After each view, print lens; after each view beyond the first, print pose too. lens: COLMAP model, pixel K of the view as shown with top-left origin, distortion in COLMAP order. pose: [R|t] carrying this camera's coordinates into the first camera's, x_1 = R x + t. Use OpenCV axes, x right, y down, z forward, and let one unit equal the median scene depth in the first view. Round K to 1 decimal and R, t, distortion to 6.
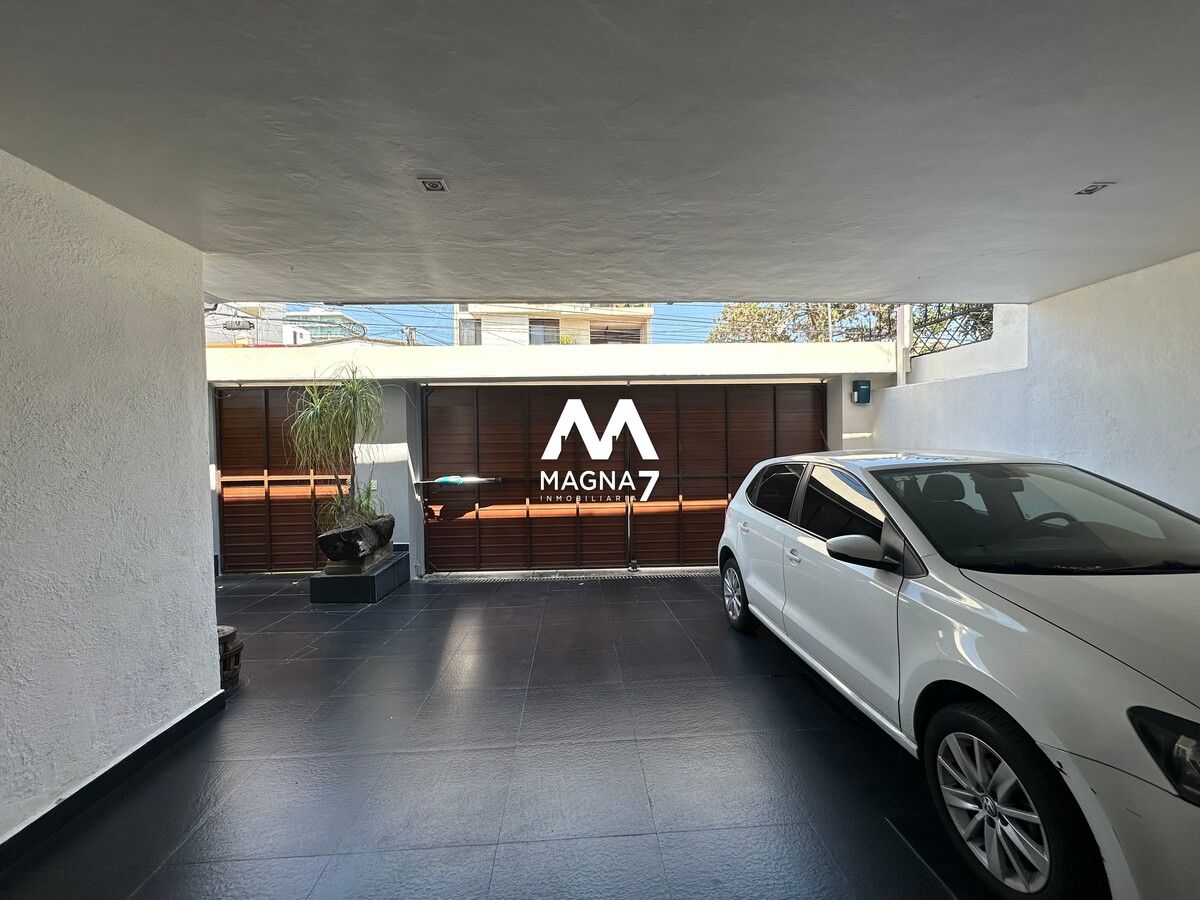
lens RADIAL K [[474.9, 0, 600.0], [0, 474.9, 450.0], [0, 0, 1]] dist [-0.003183, -0.000024]
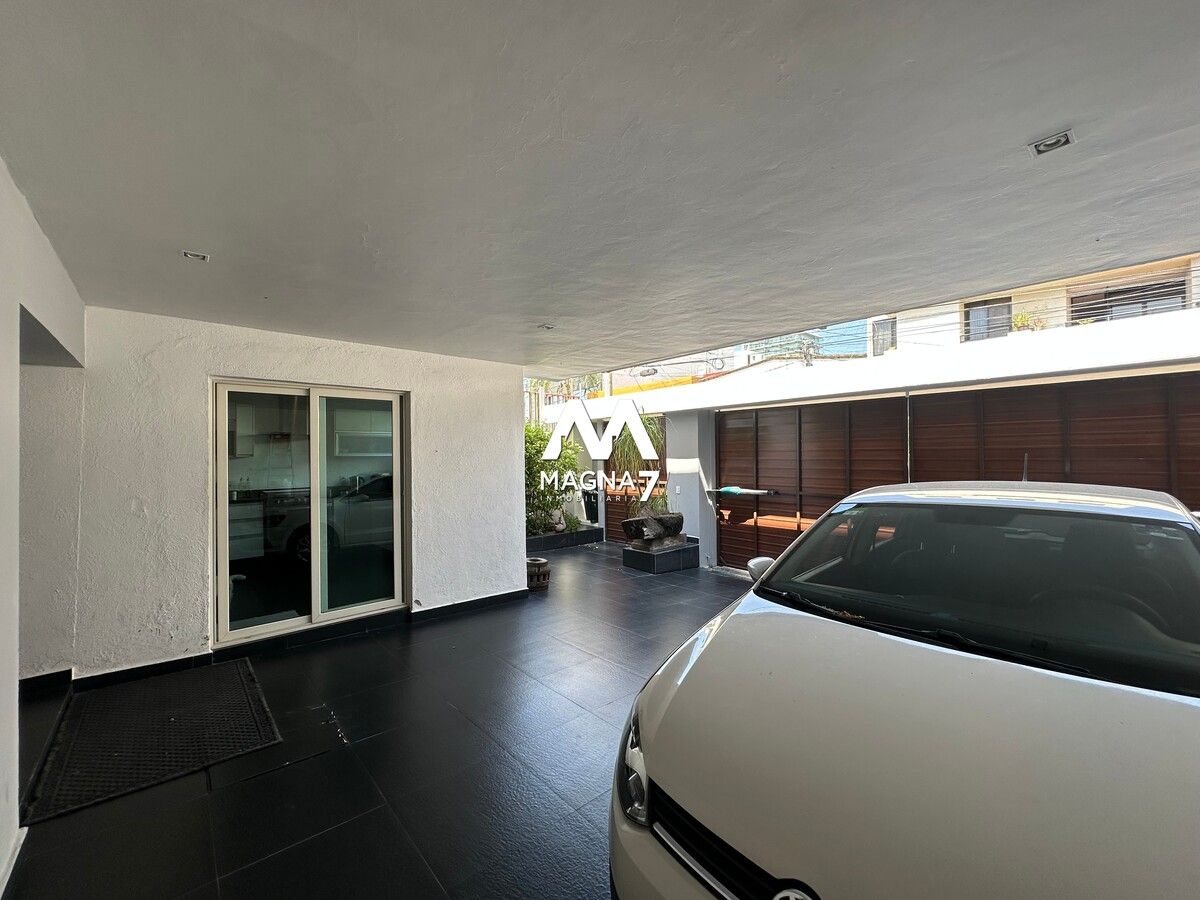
lens RADIAL K [[474.9, 0, 600.0], [0, 474.9, 450.0], [0, 0, 1]] dist [-0.003183, -0.000024]
pose [[0.626408, 0.001039, -0.779495, 0.403611], [-0.013564, 0.999862, -0.009568, -0.020530], [0.779377, 0.016566, 0.626336, 0.000041]]
